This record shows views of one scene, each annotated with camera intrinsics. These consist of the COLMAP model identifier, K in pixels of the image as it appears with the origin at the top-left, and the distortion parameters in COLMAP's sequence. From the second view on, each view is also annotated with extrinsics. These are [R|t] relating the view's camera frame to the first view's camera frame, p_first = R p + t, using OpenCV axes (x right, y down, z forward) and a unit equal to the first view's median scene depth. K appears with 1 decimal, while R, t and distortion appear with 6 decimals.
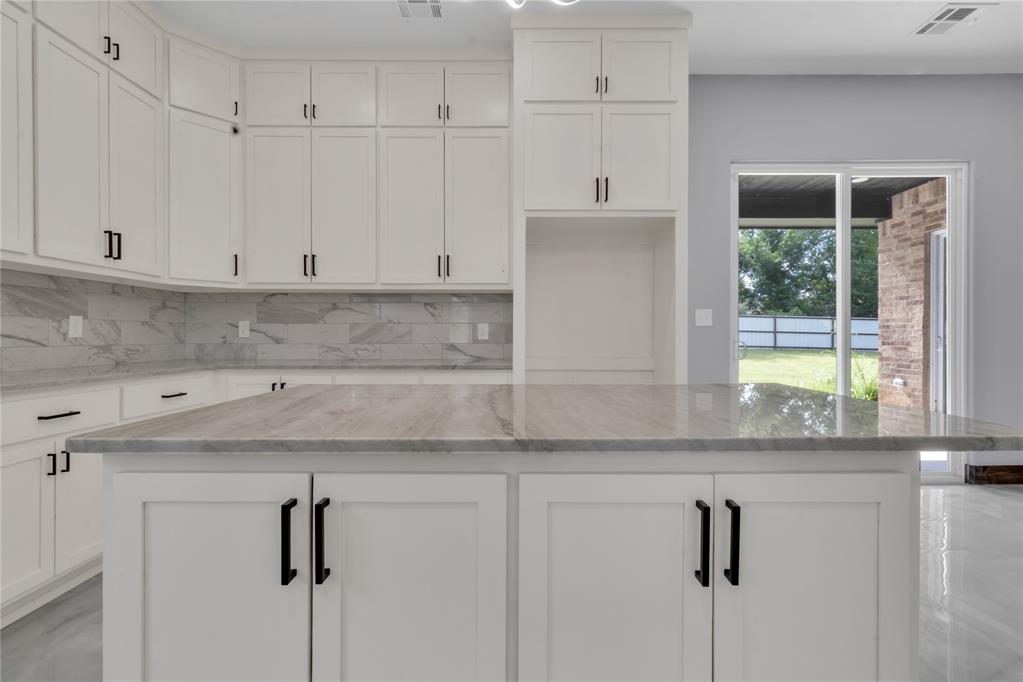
lens RADIAL K [[478.4, 0, 522.1], [0, 478.4, 337.0], [0, 0, 1]] dist [0.000848, 0.001074]
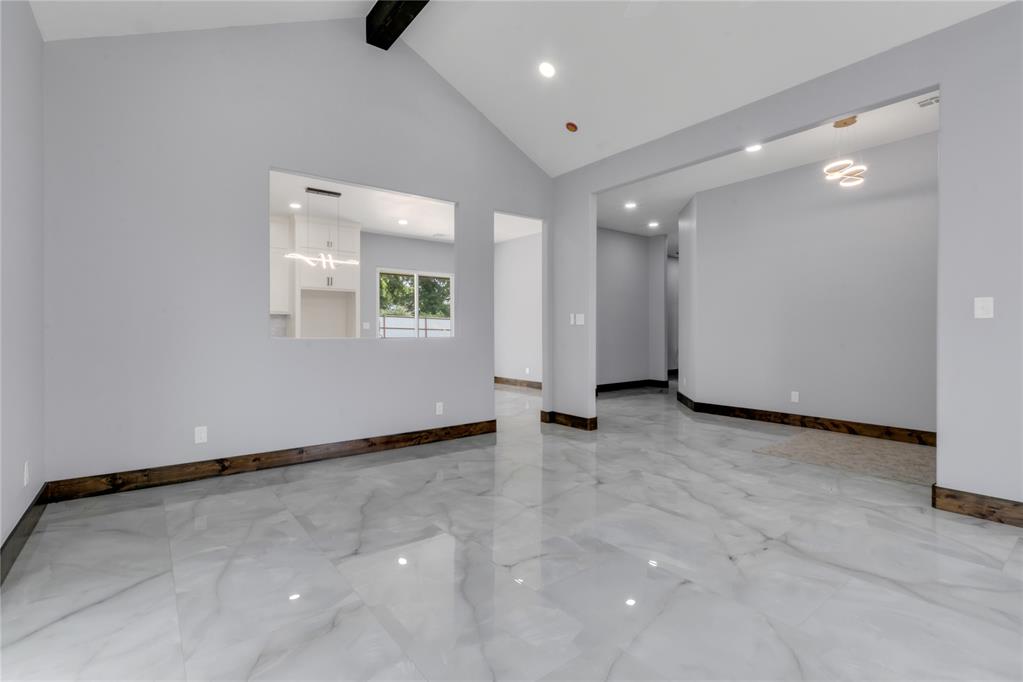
lens RADIAL K [[475.6, 0, 513.0], [0, 475.6, 337.1], [0, 0, 1]] dist [0.000256, -0.000013]
pose [[0.801579, -0.006043, 0.597858, -0.563386], [0.000602, 0.999957, 0.009300, -0.003095], [-0.597888, -0.007095, 0.801548, -1.654169]]
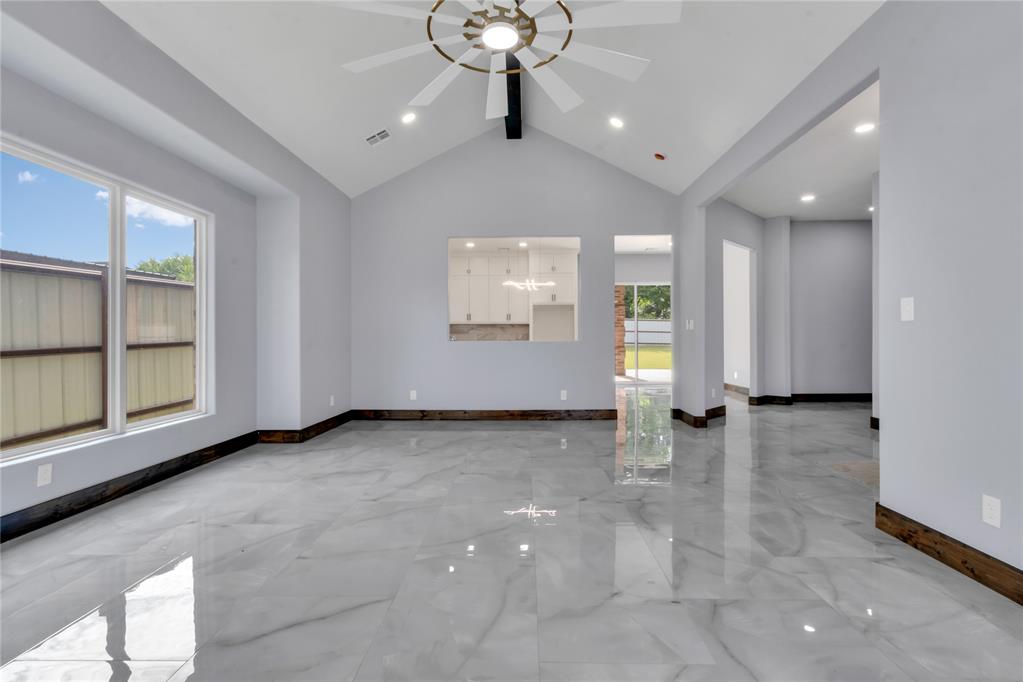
lens RADIAL K [[471.8, 0, 517.2], [0, 471.8, 340.2], [0, 0, 1]] dist [-0.000408, 0.000582]
pose [[0.999193, -0.001639, -0.040129, 0.029534], [0.001848, 0.999985, 0.005177, -0.001927], [0.040120, -0.005247, 0.999181, -2.269198]]
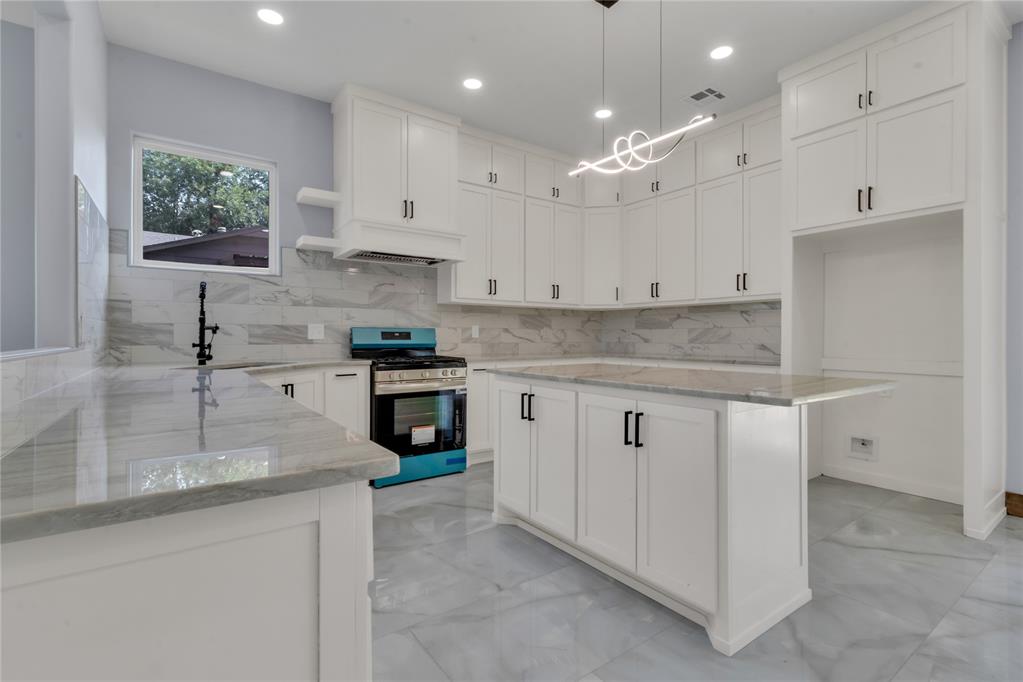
lens RADIAL K [[477.5, 0, 513.8], [0, 477.5, 340.6], [0, 0, 1]] dist [0.001002, 0.001212]
pose [[0.570771, 0.007129, -0.821078, 0.515764], [-0.001878, 0.999971, 0.007377, -0.002967], [0.821107, -0.002669, 0.570768, -0.206447]]
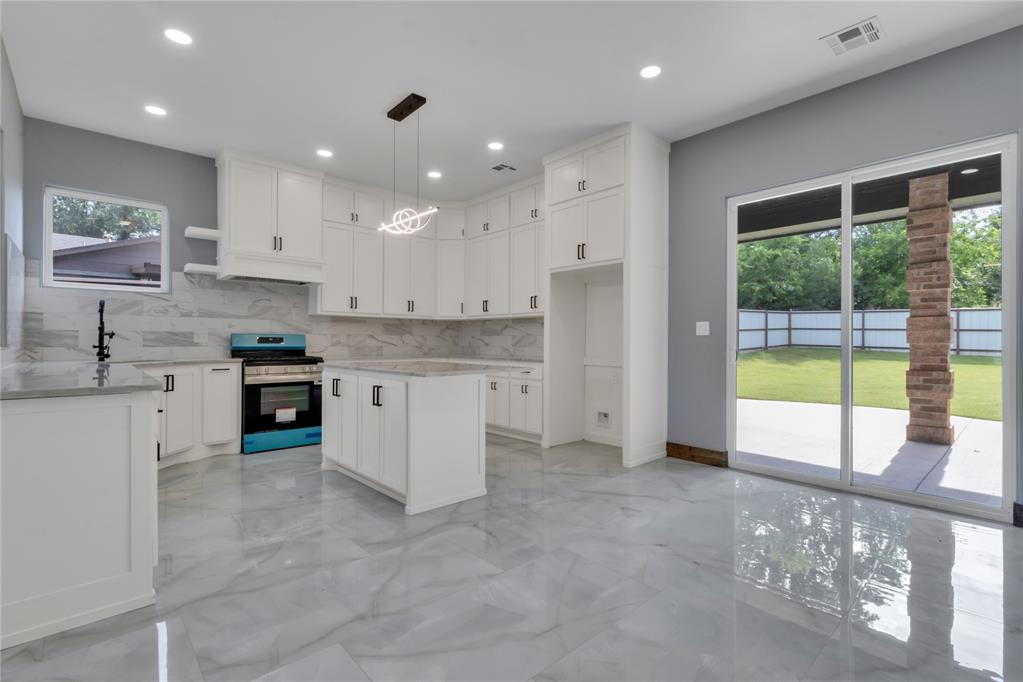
lens RADIAL K [[470.9, 0, 511.5], [0, 470.9, 344.1], [0, 0, 1]] dist [0.000364, 0.000813]
pose [[0.664445, 0.005811, -0.747315, 1.037045], [-0.004789, 0.999982, 0.003517, -0.002540], [0.747322, 0.001242, 0.664461, -0.192118]]
